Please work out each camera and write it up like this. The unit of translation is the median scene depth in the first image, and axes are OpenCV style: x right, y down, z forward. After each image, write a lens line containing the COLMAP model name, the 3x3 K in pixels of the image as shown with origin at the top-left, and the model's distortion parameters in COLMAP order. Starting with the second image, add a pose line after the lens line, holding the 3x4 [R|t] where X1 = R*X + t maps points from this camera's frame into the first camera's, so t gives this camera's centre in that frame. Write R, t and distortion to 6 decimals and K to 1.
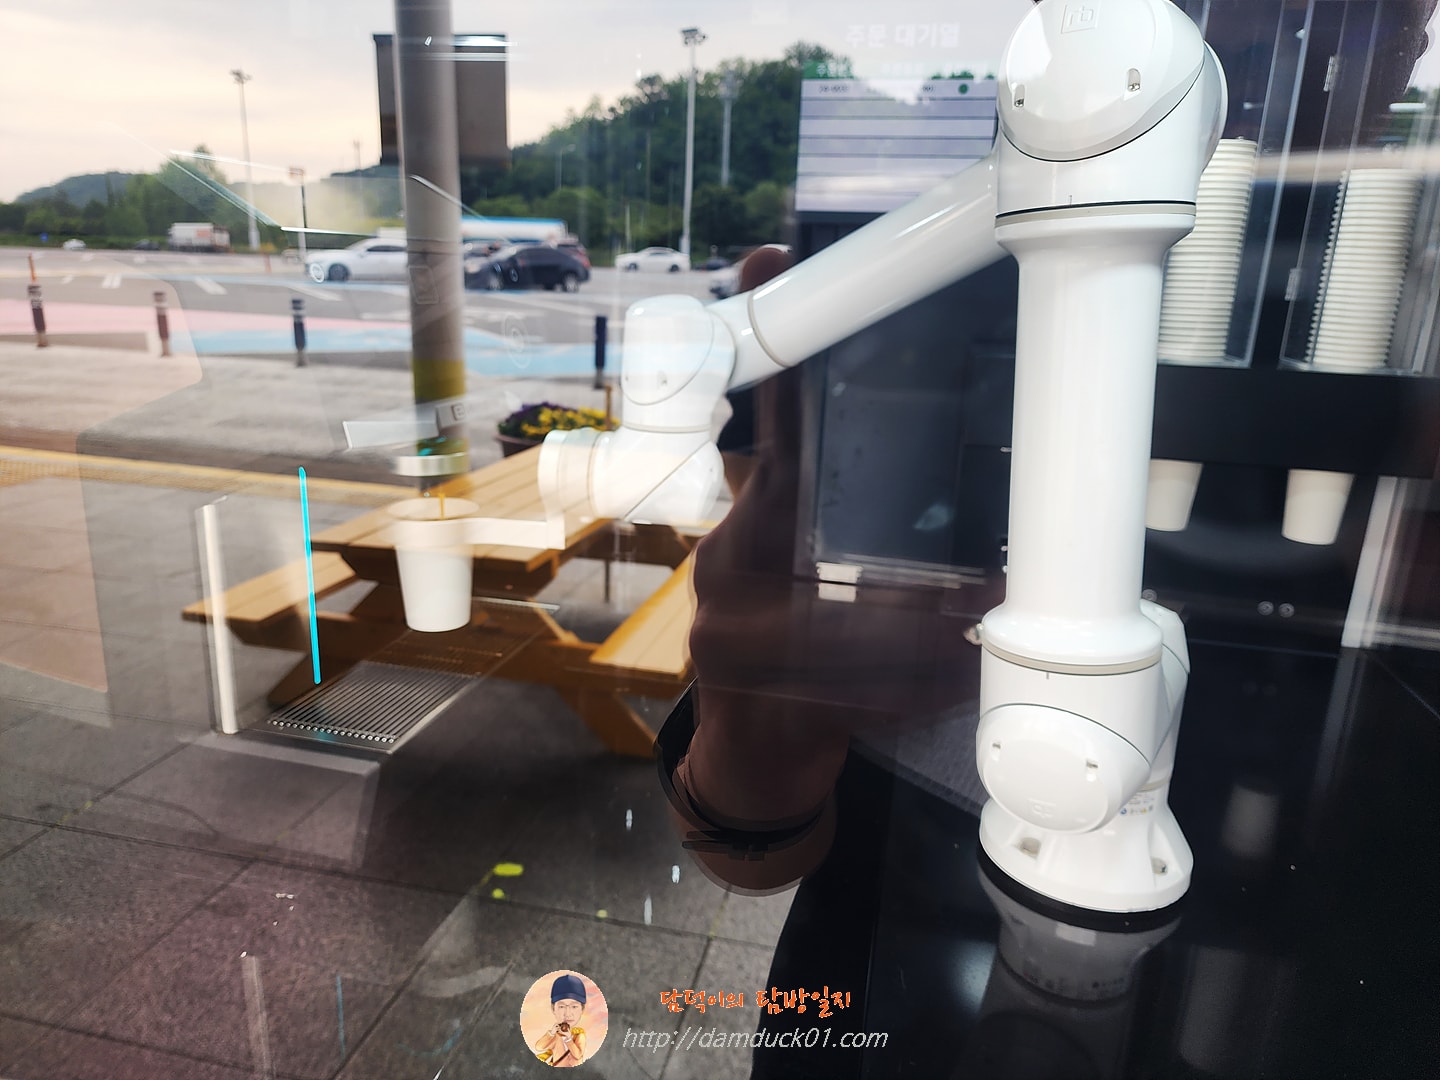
lens RADIAL K [[972.8, 0, 716.4], [0, 972.8, 551.8], [0, 0, 1]] dist [0.006133, -0.006996]
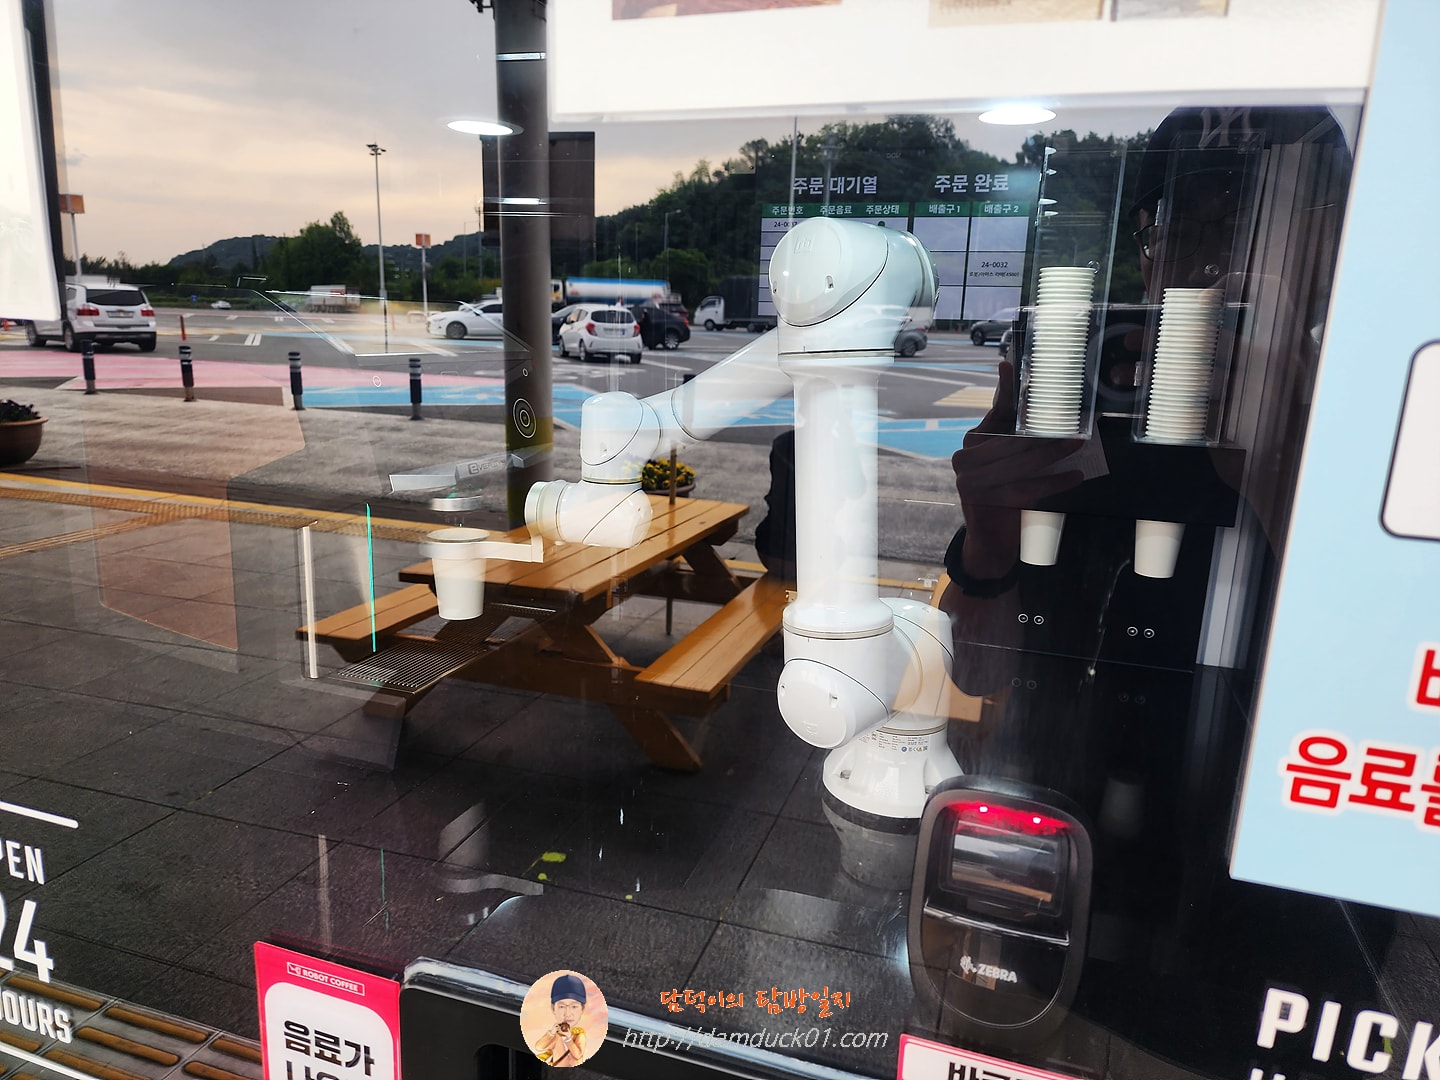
lens RADIAL K [[953.6, 0, 720.0], [0, 953.6, 540.0], [0, 0, 1]] dist [0.057705, -0.053867]
pose [[0.995289, 0.012951, -0.096082, 0.068445], [-0.018858, 0.997970, -0.060832, 0.012482], [0.095099, 0.062357, 0.993513, -0.105861]]
